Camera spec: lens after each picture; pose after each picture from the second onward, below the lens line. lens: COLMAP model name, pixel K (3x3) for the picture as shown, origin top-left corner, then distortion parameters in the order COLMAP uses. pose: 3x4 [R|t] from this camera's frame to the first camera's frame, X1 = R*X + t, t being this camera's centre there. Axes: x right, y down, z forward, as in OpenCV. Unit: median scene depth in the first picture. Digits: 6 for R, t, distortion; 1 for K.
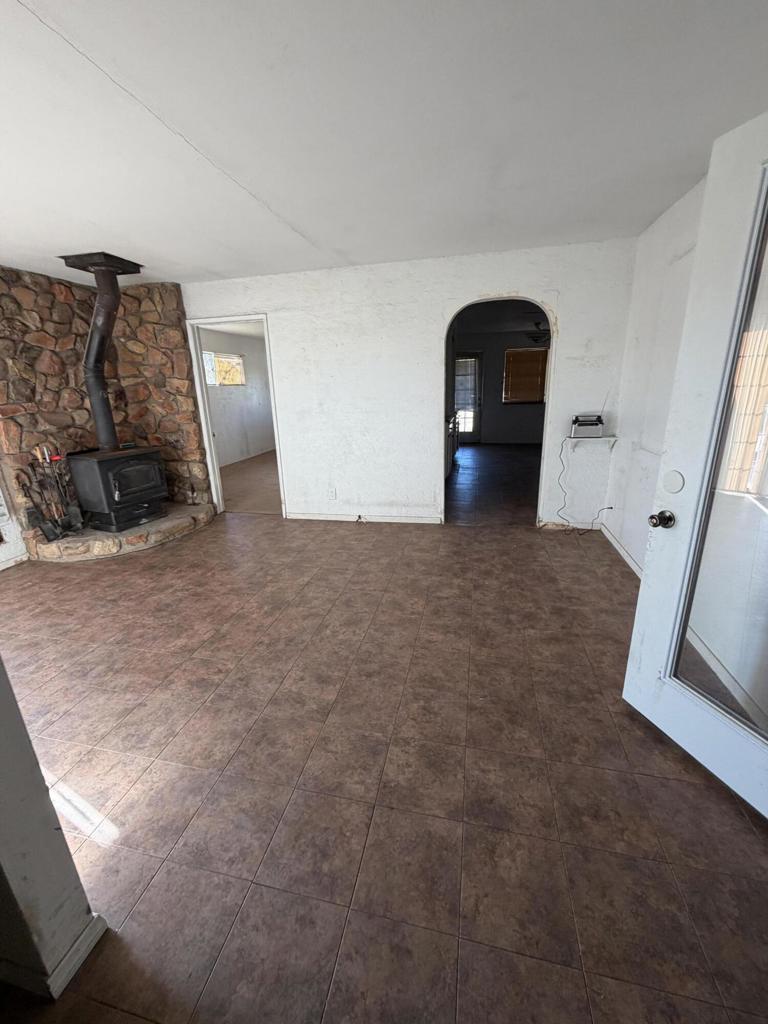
lens RADIAL K [[410.6, 0, 382.9], [0, 410.6, 509.6], [0, 0, 1]] dist [0.000524, 0.000896]
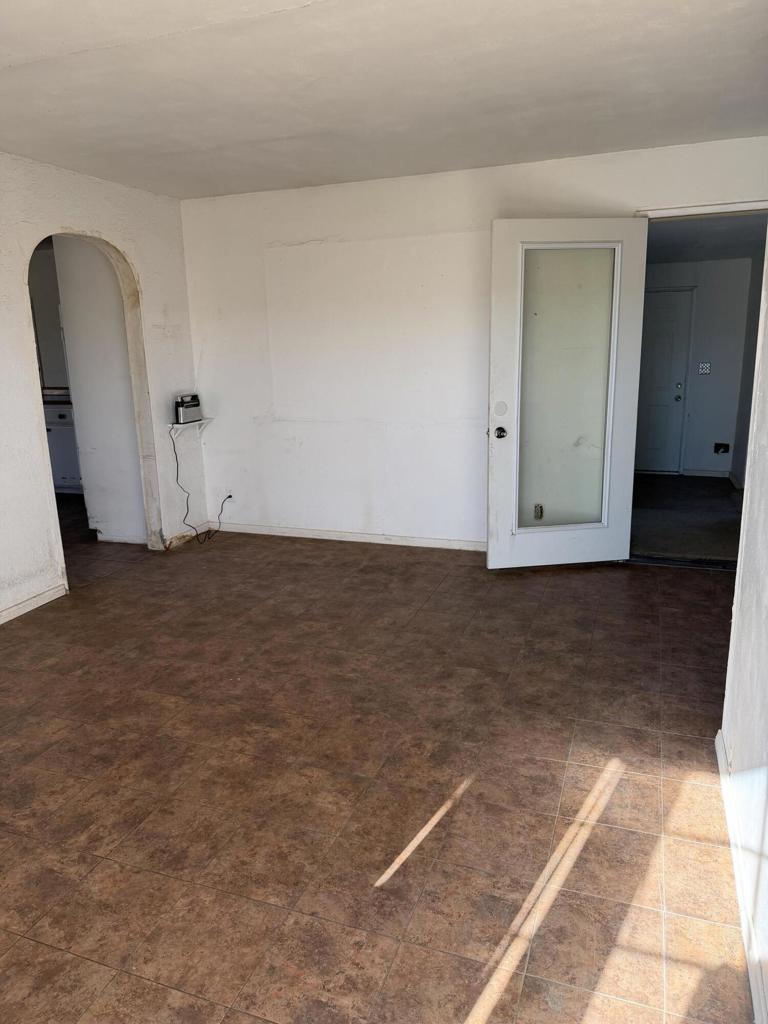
lens RADIAL K [[718.7, 0, 376.1], [0, 718.7, 507.9], [0, 0, 1]] dist [0.032961, -0.046373]
pose [[0.128805, -0.196886, 0.971929, -1.047527], [0.314862, 0.937499, 0.148184, -0.127162], [-0.940357, 0.286936, 0.182747, 0.505096]]
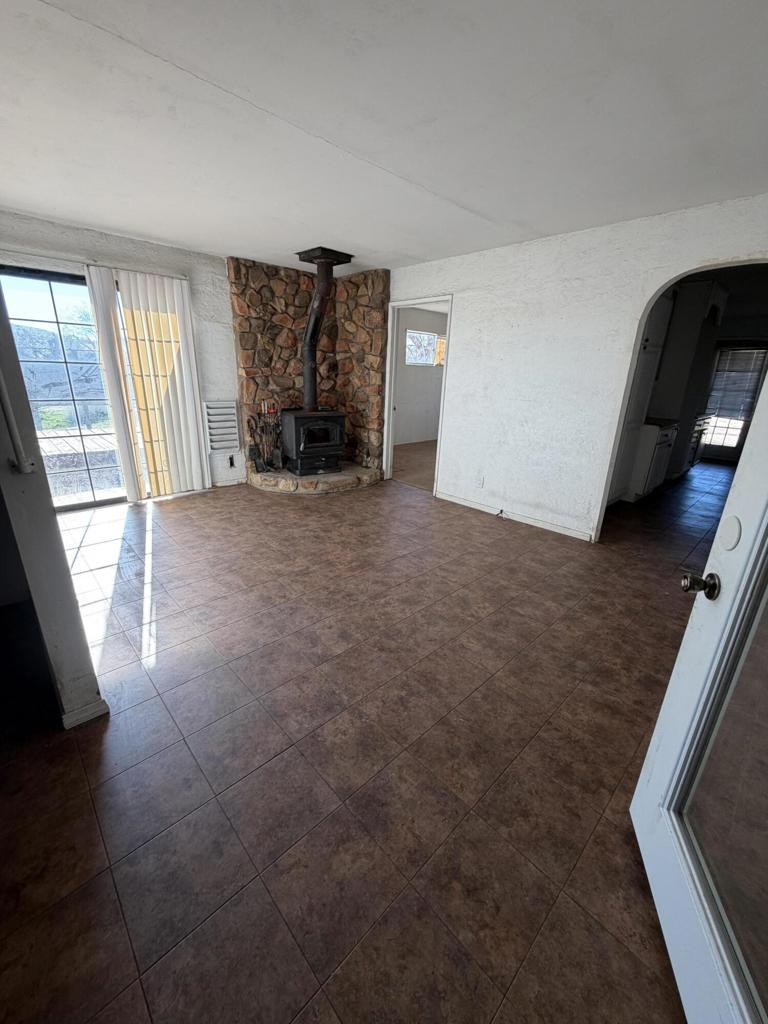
lens RADIAL K [[410.6, 0, 382.4], [0, 410.6, 509.2], [0, 0, 1]] dist [0.000524, 0.000896]
pose [[0.829507, 0.234356, -0.506948, 0.272021], [-0.218640, 0.971519, 0.091366, -0.020065], [0.513922, 0.035050, 0.857121, 0.074344]]
